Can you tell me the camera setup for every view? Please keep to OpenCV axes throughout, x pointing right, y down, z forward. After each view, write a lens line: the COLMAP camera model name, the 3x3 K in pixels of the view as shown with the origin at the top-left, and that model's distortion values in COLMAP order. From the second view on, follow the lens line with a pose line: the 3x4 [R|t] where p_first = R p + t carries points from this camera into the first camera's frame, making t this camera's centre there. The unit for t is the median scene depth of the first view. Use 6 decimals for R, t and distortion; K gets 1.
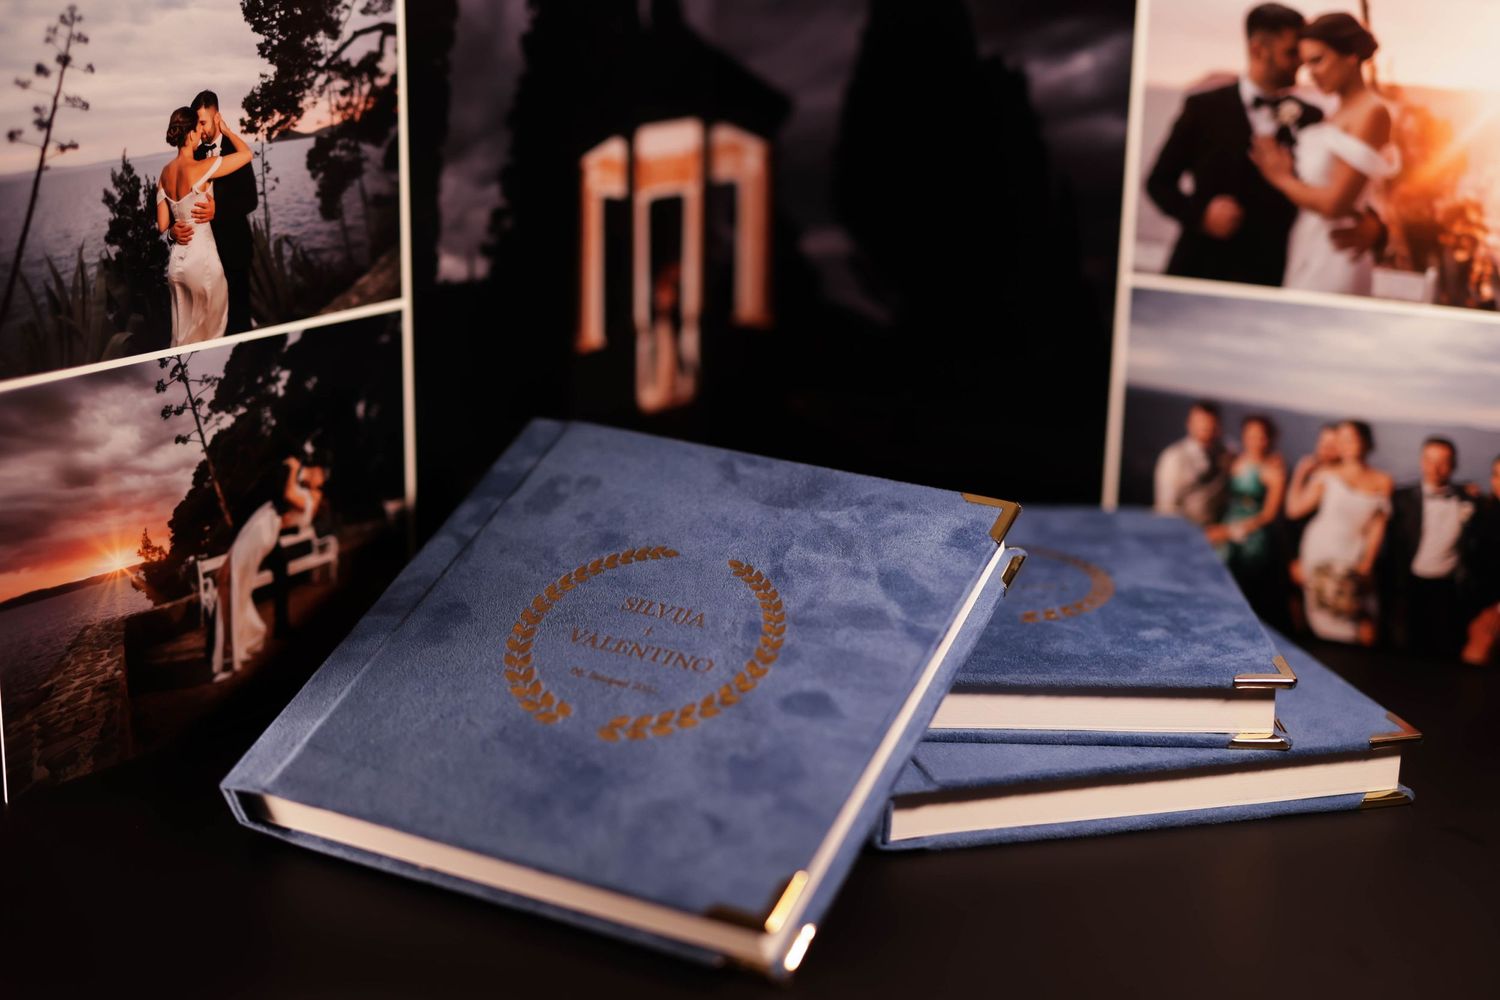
lens RADIAL K [[2115.9, 0, 748.1], [0, 2115.9, 473.9], [0, 0, 1]] dist [-0.010412, 0.049613]
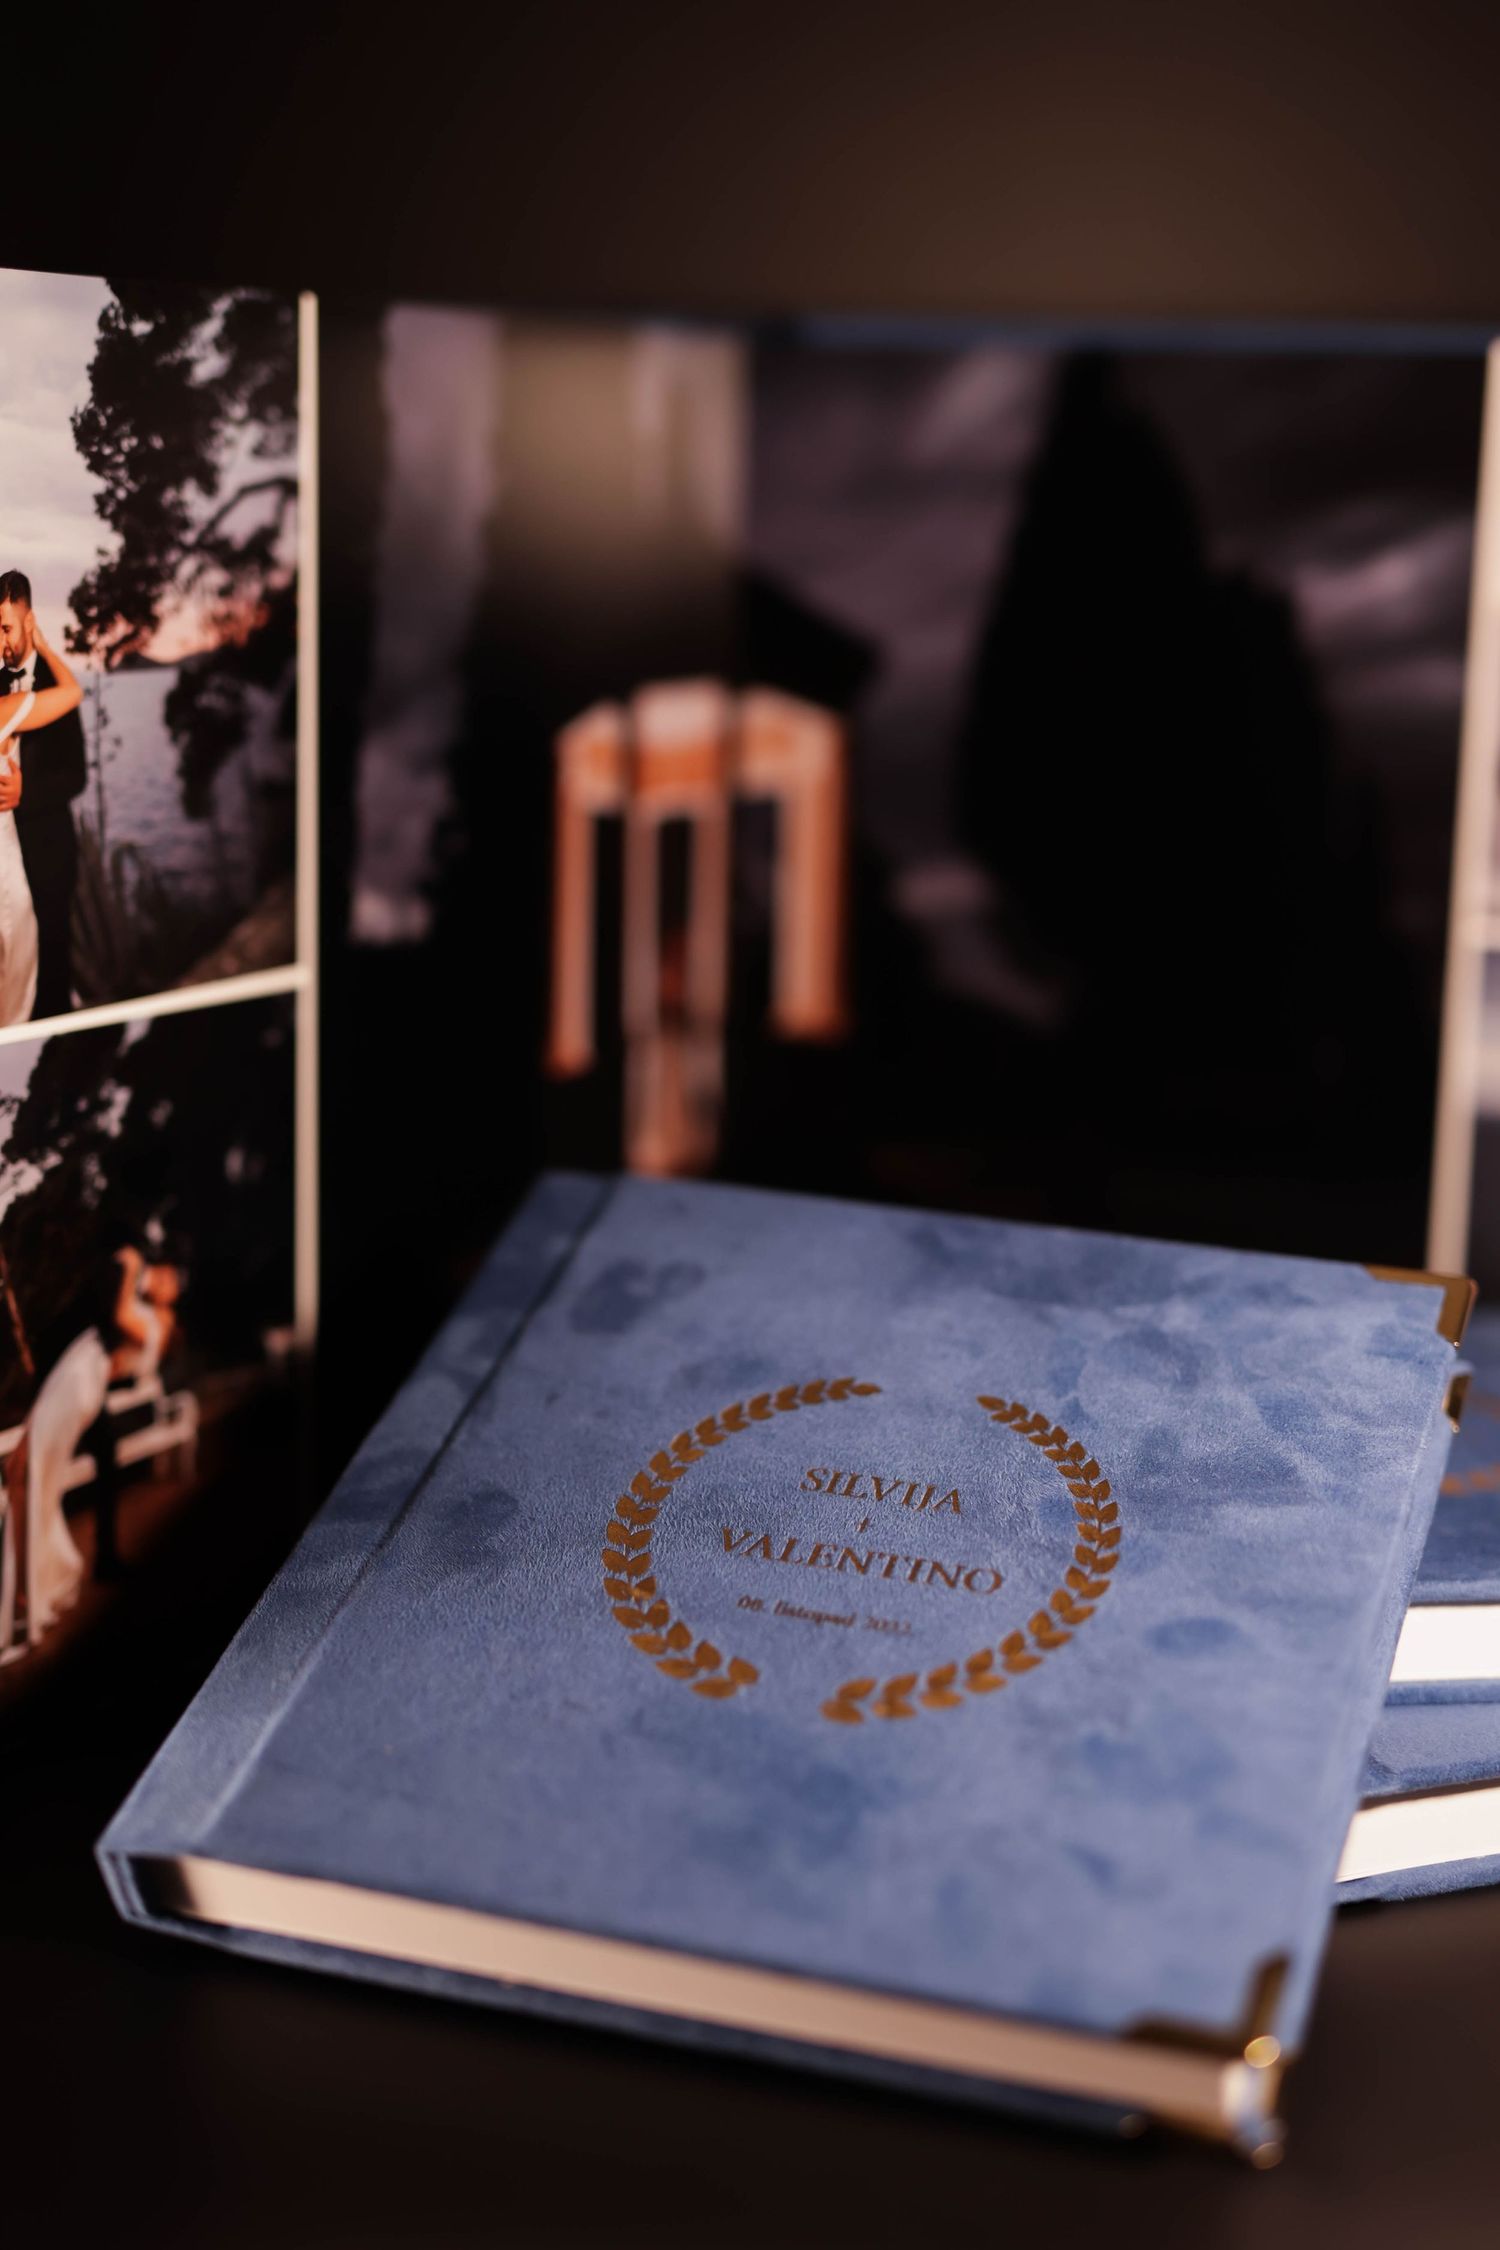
lens RADIAL K [[3213.9, 0, 752.3], [0, 3213.9, 1096.4], [0, 0, 1]] dist [-0.007891, -0.017493]
pose [[0.991368, -0.021707, 0.129300, -0.167975], [0.033351, 0.995511, -0.088579, 0.033525], [-0.126797, 0.092127, 0.987641, 0.154991]]
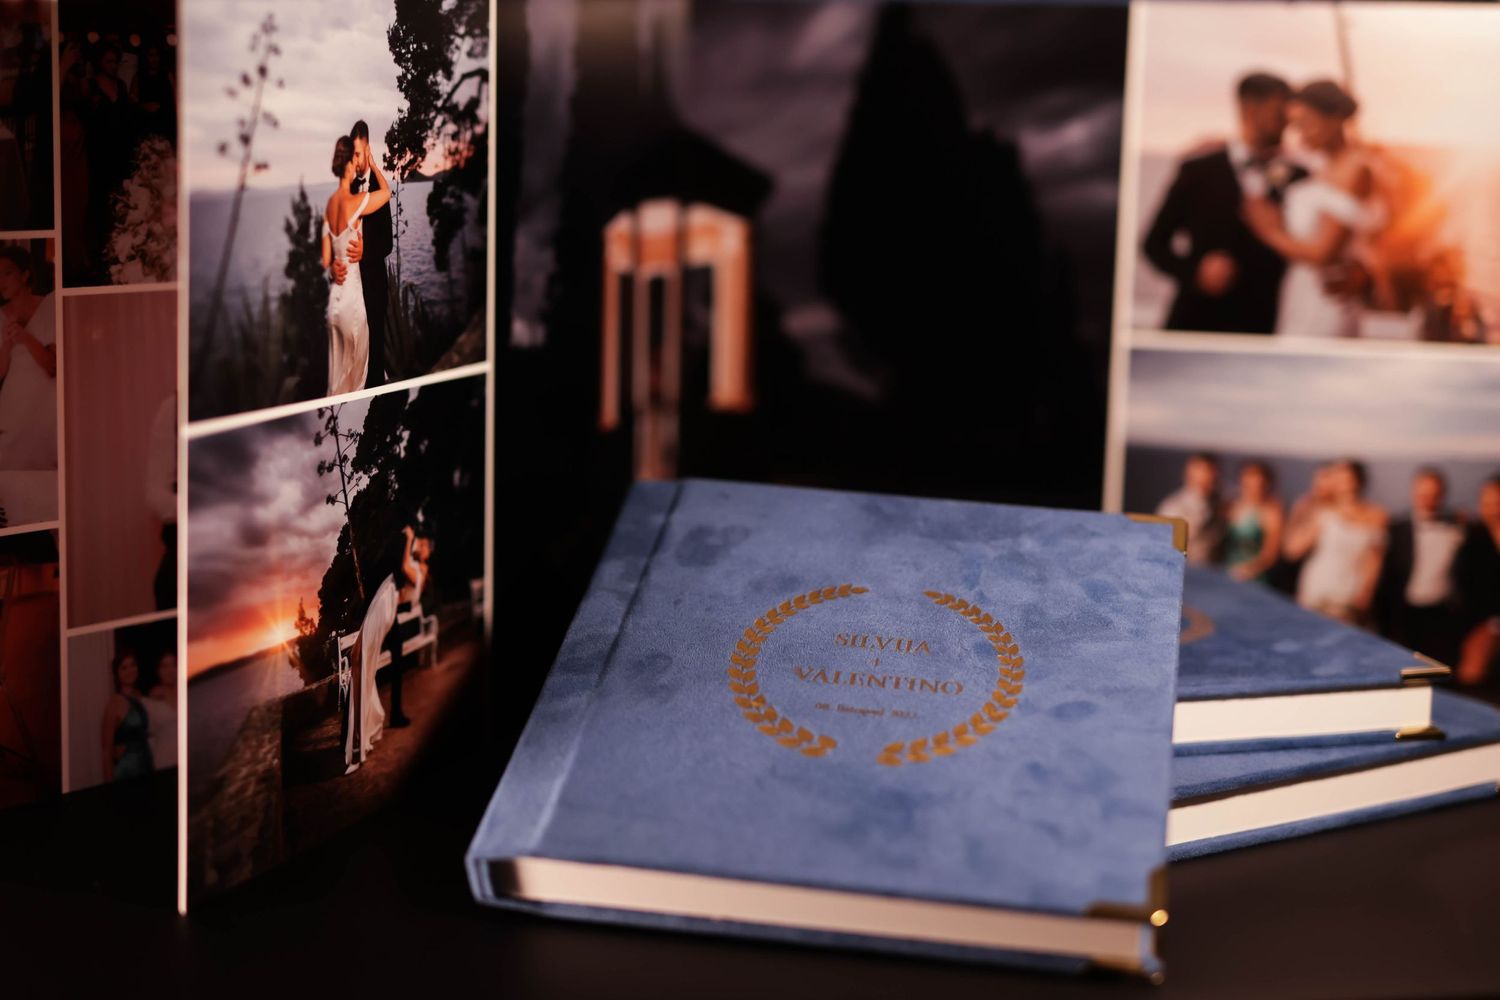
lens RADIAL K [[2115.9, 0, 748.1], [0, 2115.9, 473.9], [0, 0, 1]] dist [-0.010412, 0.049613]
pose [[0.961539, -0.043049, 0.271275, -0.334451], [0.071856, 0.992671, -0.097166, 0.072667], [-0.265104, 0.112922, 0.957585, 0.075366]]
